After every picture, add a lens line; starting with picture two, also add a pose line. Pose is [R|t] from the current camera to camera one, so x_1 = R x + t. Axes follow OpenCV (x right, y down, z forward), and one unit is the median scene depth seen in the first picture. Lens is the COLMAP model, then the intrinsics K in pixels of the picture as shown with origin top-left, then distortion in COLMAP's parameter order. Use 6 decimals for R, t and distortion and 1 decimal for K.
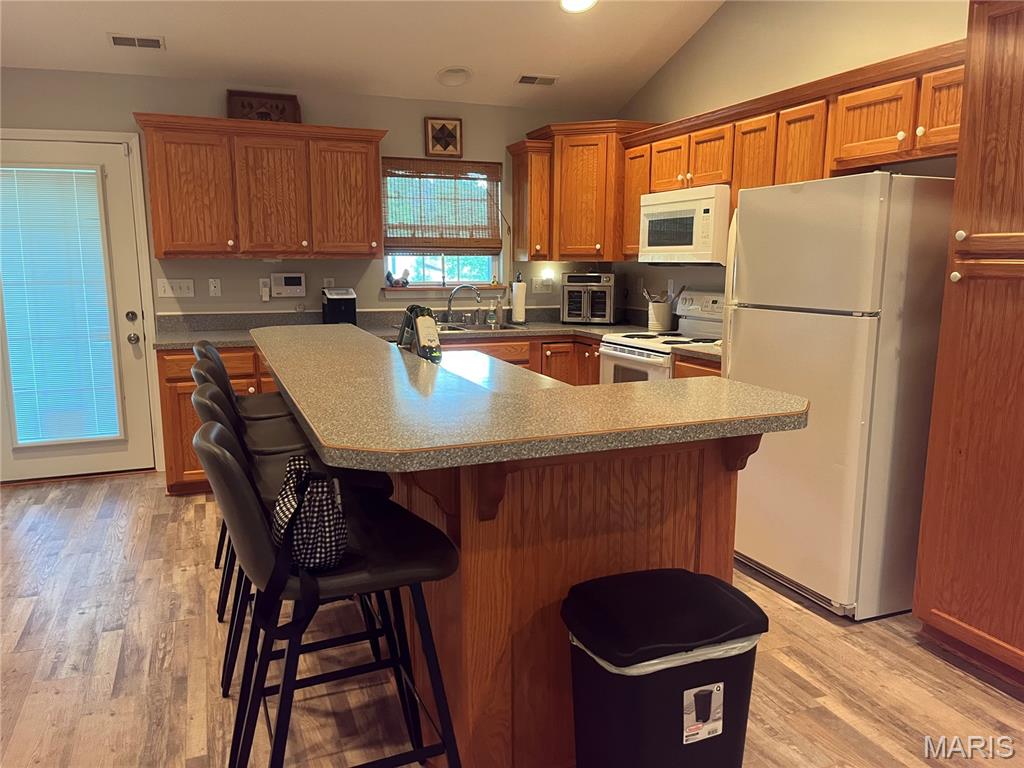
lens RADIAL K [[772.8, 0, 513.1], [0, 772.8, 388.5], [0, 0, 1]] dist [0.062685, -0.078089]
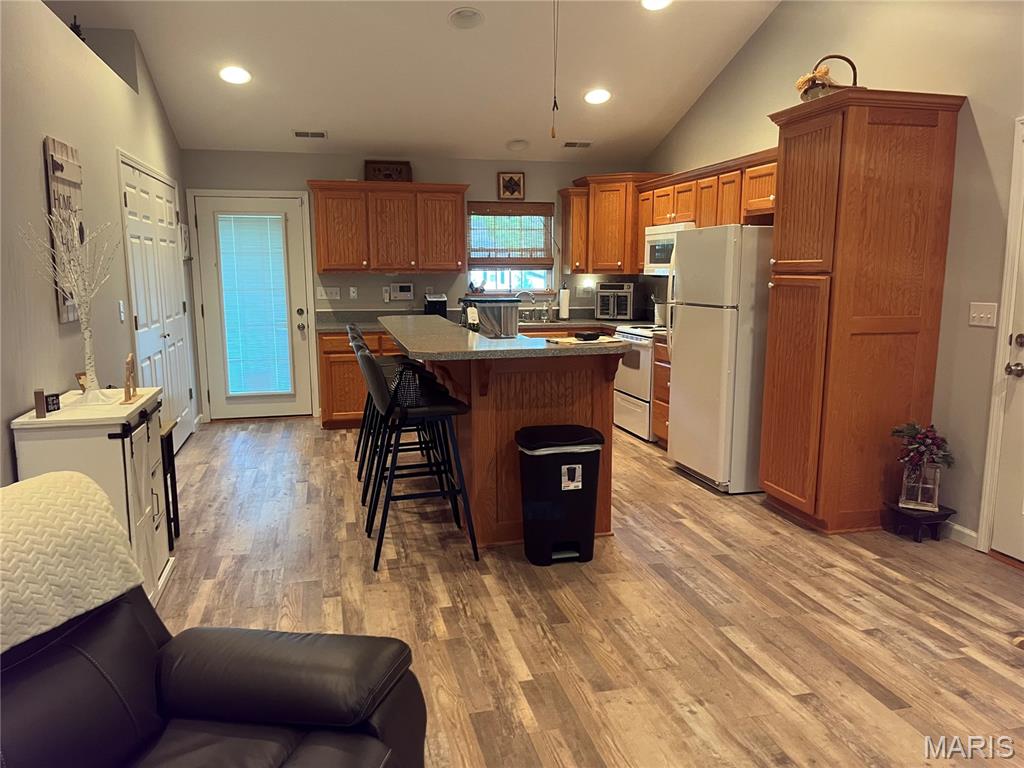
lens RADIAL K [[772.8, 0, 515.3], [0, 772.8, 393.0], [0, 0, 1]] dist [0.062685, -0.078089]
pose [[0.990277, 0.018518, -0.137868, 0.130445], [-0.019278, 0.999805, -0.004181, 0.061554], [0.137764, 0.006798, 0.990442, -0.422821]]
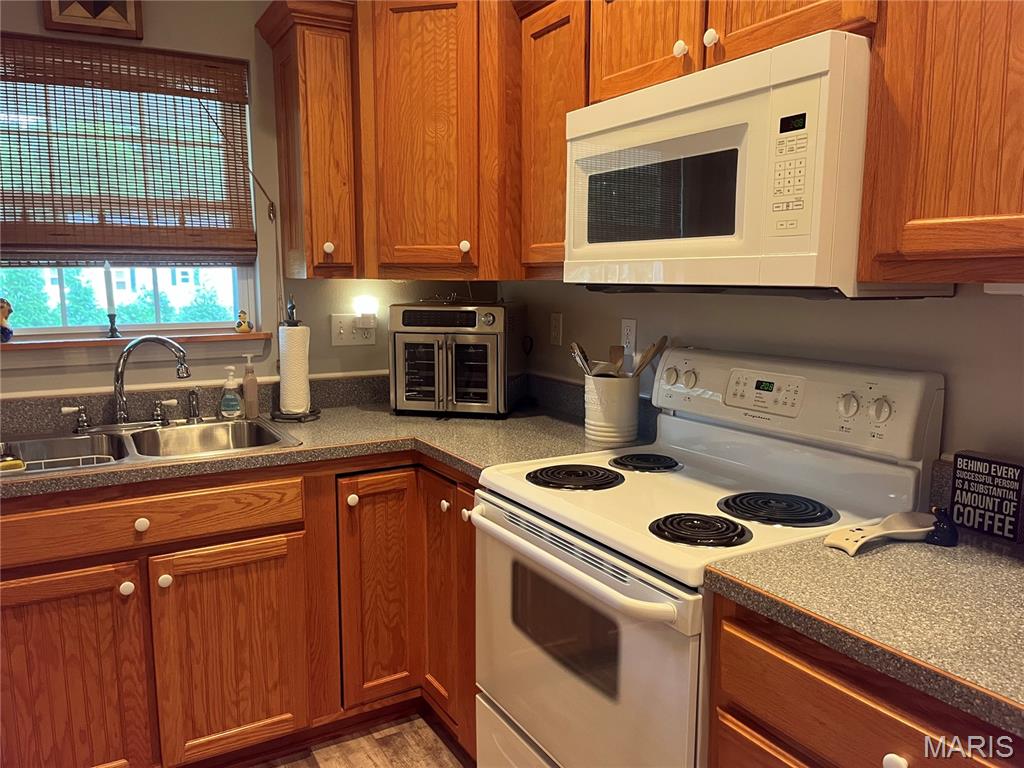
lens RADIAL K [[772.8, 0, 511.6], [0, 772.8, 381.0], [0, 0, 1]] dist [0.062685, -0.078089]
pose [[0.989512, -0.023010, 0.142609, 0.078092], [0.026946, 0.999306, -0.025728, -0.104188], [-0.141918, 0.029301, 0.989445, 0.619745]]
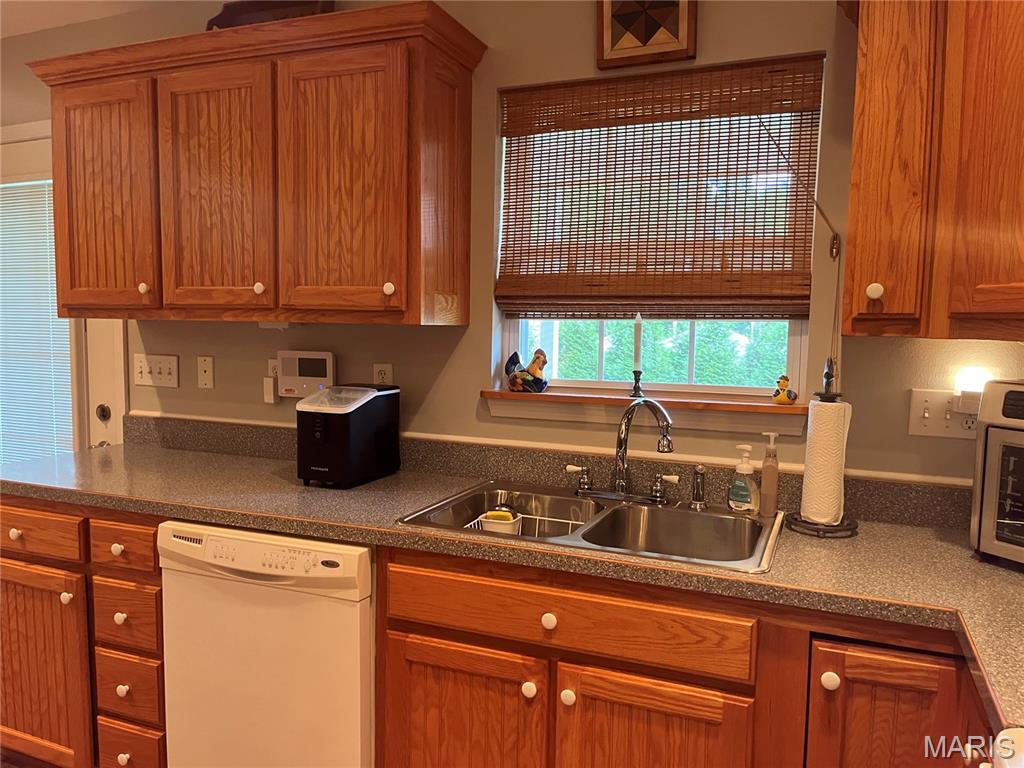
lens RADIAL K [[772.8, 0, 513.2], [0, 772.8, 391.8], [0, 0, 1]] dist [0.062685, -0.078089]
pose [[0.716950, 0.071158, -0.693483, 0.158459], [-0.131245, 0.990766, -0.034024, -0.129956], [0.684659, 0.115409, 0.719669, 0.778828]]
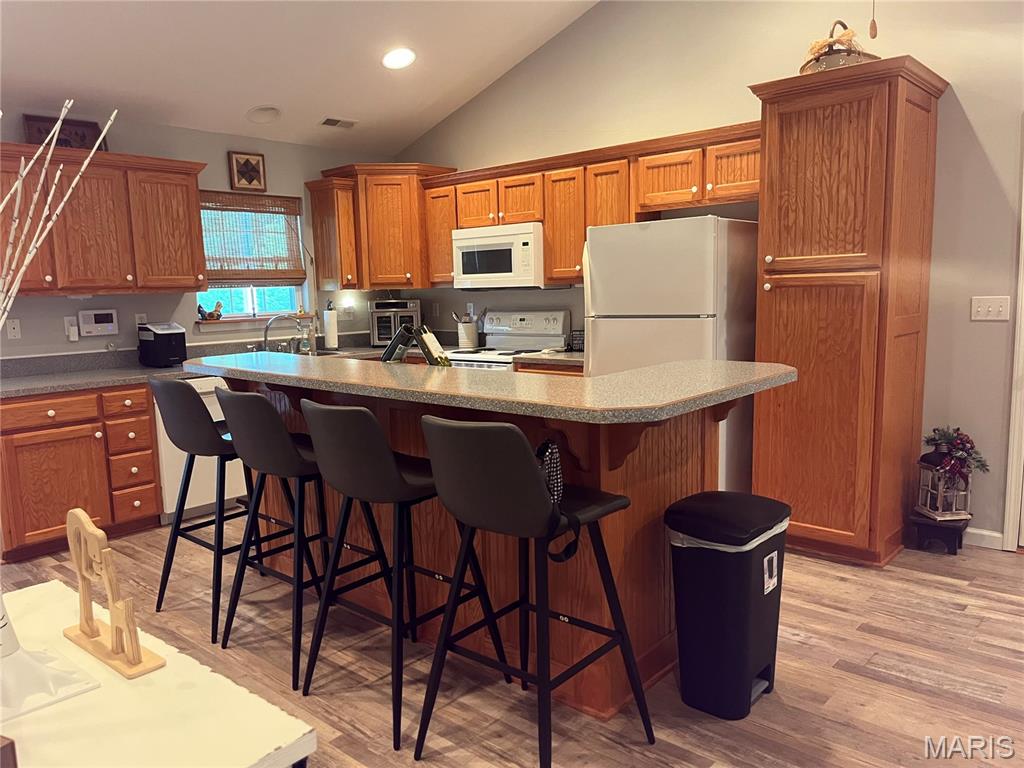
lens RADIAL K [[772.8, 0, 506.7], [0, 772.8, 394.4], [0, 0, 1]] dist [0.062685, -0.078089]
pose [[0.895780, -0.087352, 0.435830, -0.282659], [0.102056, 0.994724, -0.010391, 0.012621], [-0.432623, 0.053787, 0.899969, -0.051384]]
